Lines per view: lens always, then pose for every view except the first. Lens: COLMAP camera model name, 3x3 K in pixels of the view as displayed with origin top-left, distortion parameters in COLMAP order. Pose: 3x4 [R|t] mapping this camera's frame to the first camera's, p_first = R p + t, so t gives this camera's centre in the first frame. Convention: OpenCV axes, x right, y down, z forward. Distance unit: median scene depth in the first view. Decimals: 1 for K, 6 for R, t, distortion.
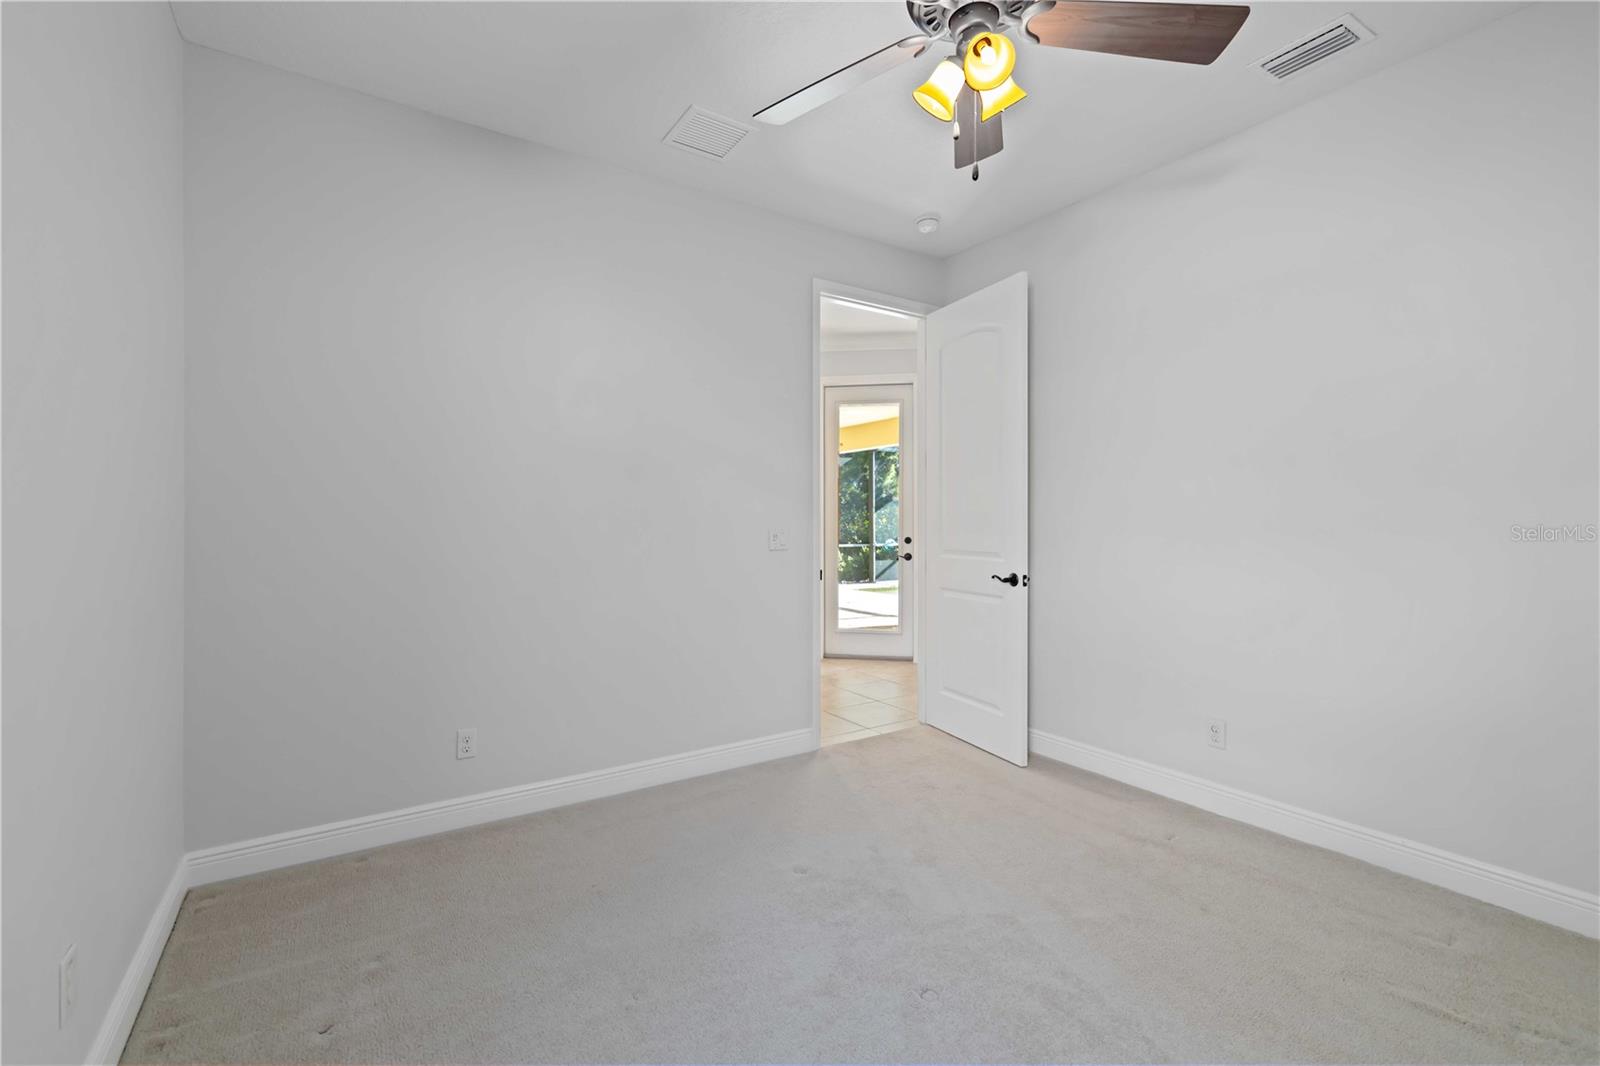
lens RADIAL K [[694.9, 0, 796.5], [0, 694.9, 530.2], [0, 0, 1]] dist [0.000578, 0.002437]
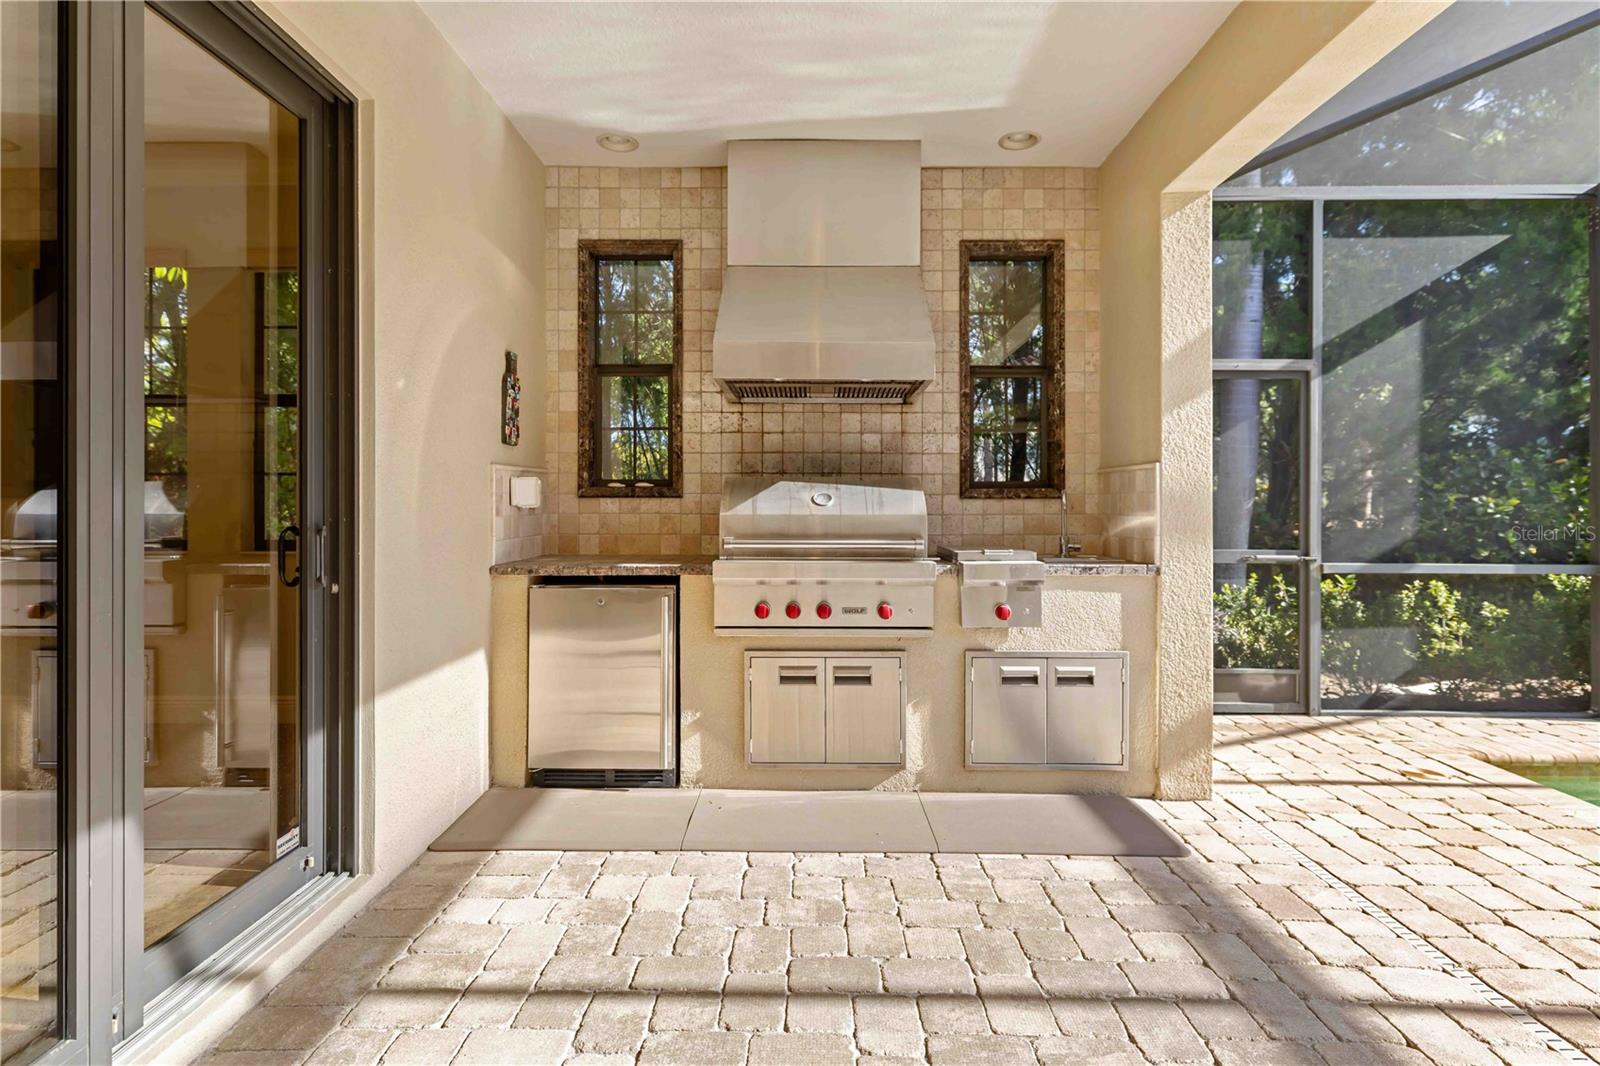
lens RADIAL K [[814.2, 0, 807.8], [0, 814.2, 503.1], [0, 0, 1]] dist [0.006114, -0.002037]
pose [[0.824201, -0.012091, -0.566168, 0.035585], [0.006450, 0.999908, -0.011965, -0.002295], [0.566260, 0.006210, 0.824203, 0.563323]]
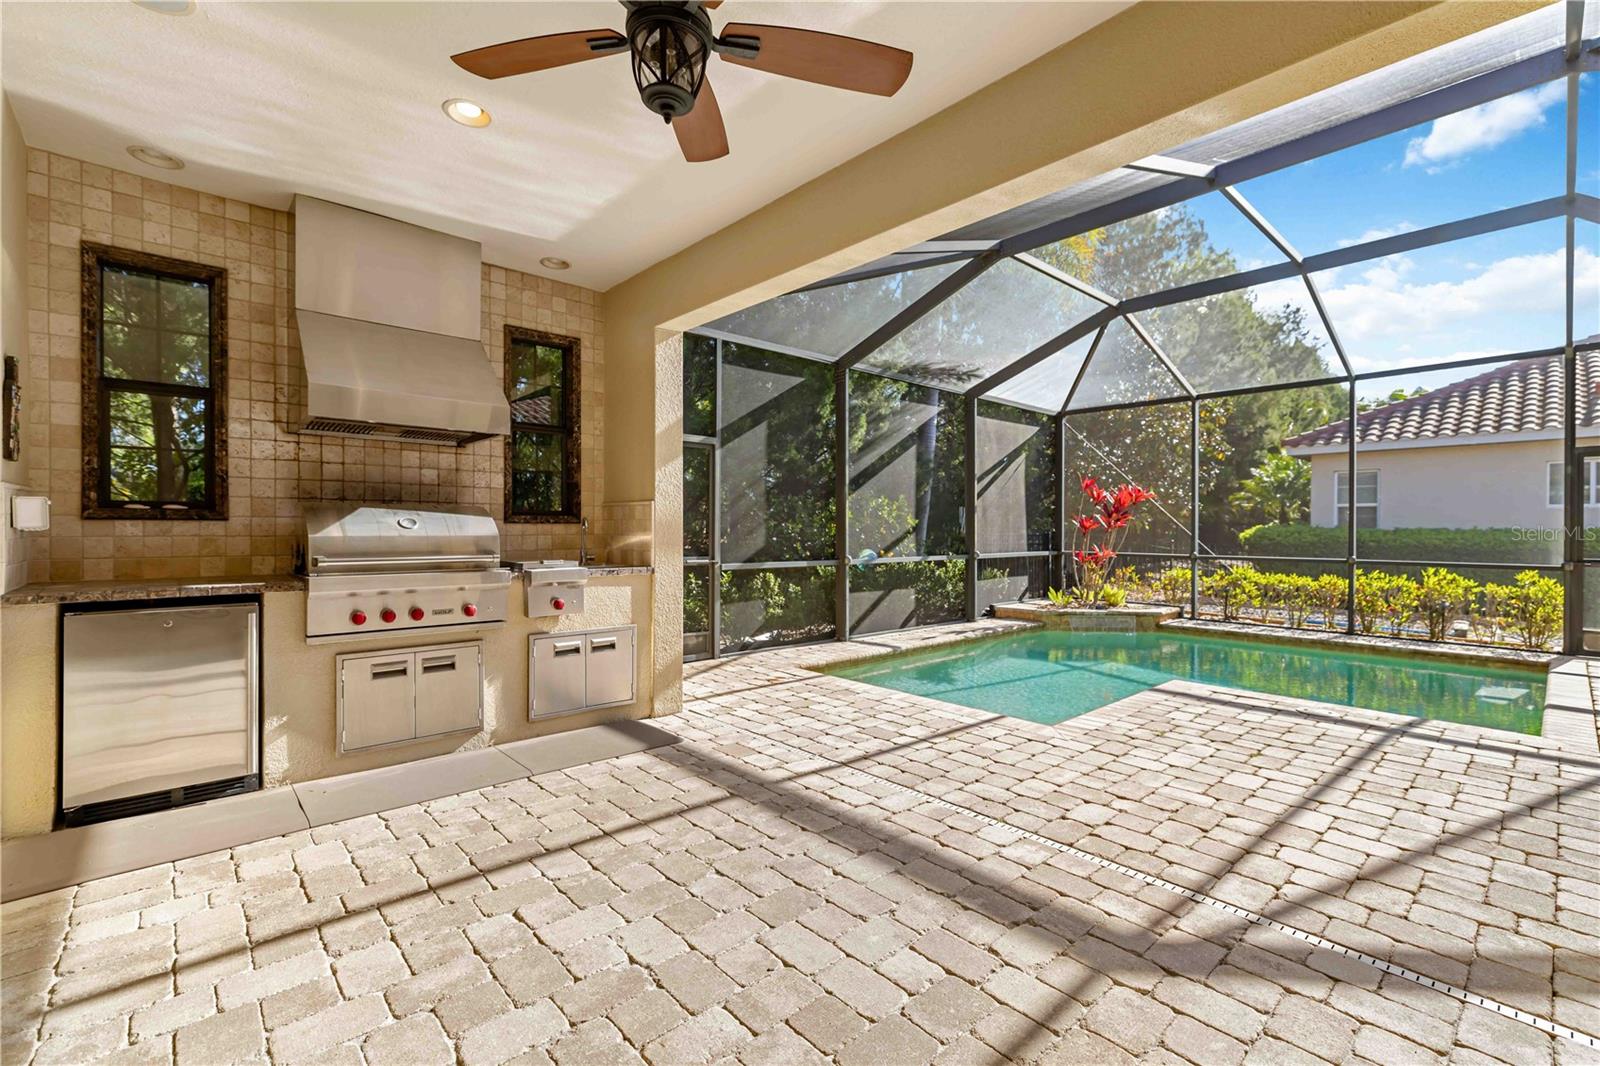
lens RADIAL K [[694.9, 0, 782.9], [0, 694.9, 528.3], [0, 0, 1]] dist [0.000578, 0.002437]
pose [[0.991909, -0.008958, 0.126632, 0.004667], [0.009271, 0.999955, -0.001883, -0.002721], [-0.126609, 0.003041, 0.991948, 0.500207]]
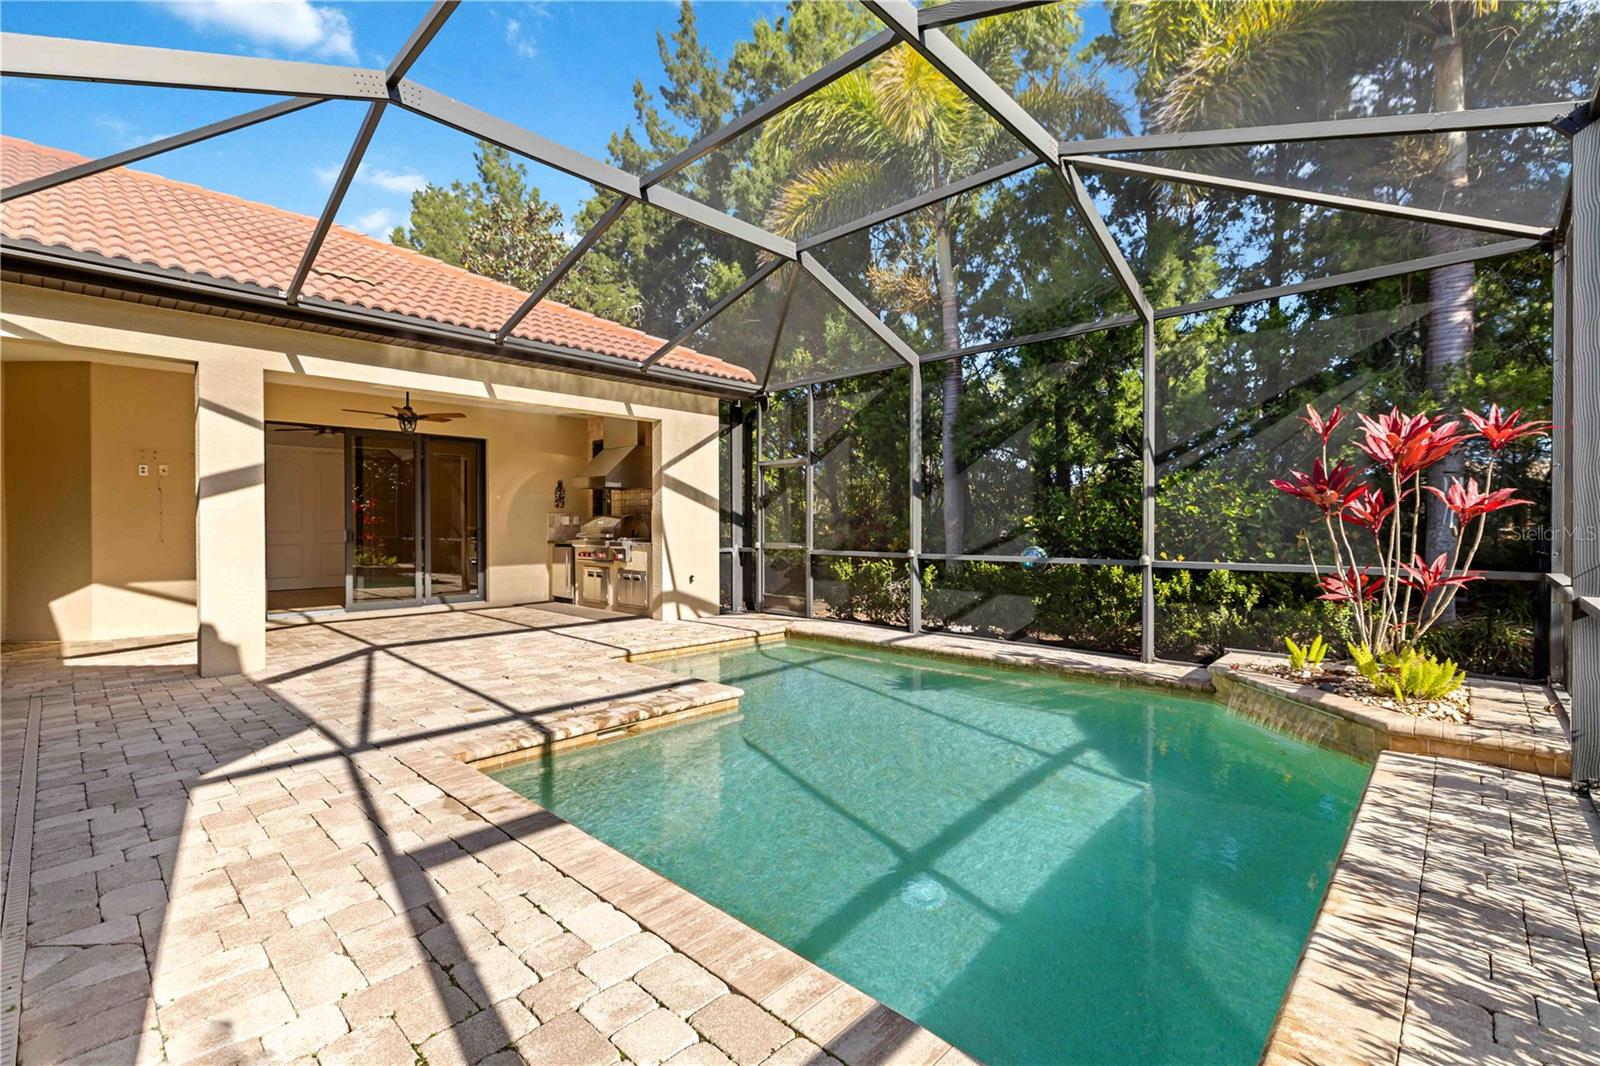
lens RADIAL K [[694.9, 0, 787.8], [0, 694.9, 529.6], [0, 0, 1]] dist [0.000578, 0.002437]
pose [[0.201099, -0.003659, -0.979564, 0.562067], [-0.000644, 0.999992, -0.003867, 0.003102], [0.979571, 0.001409, 0.201095, 0.775137]]
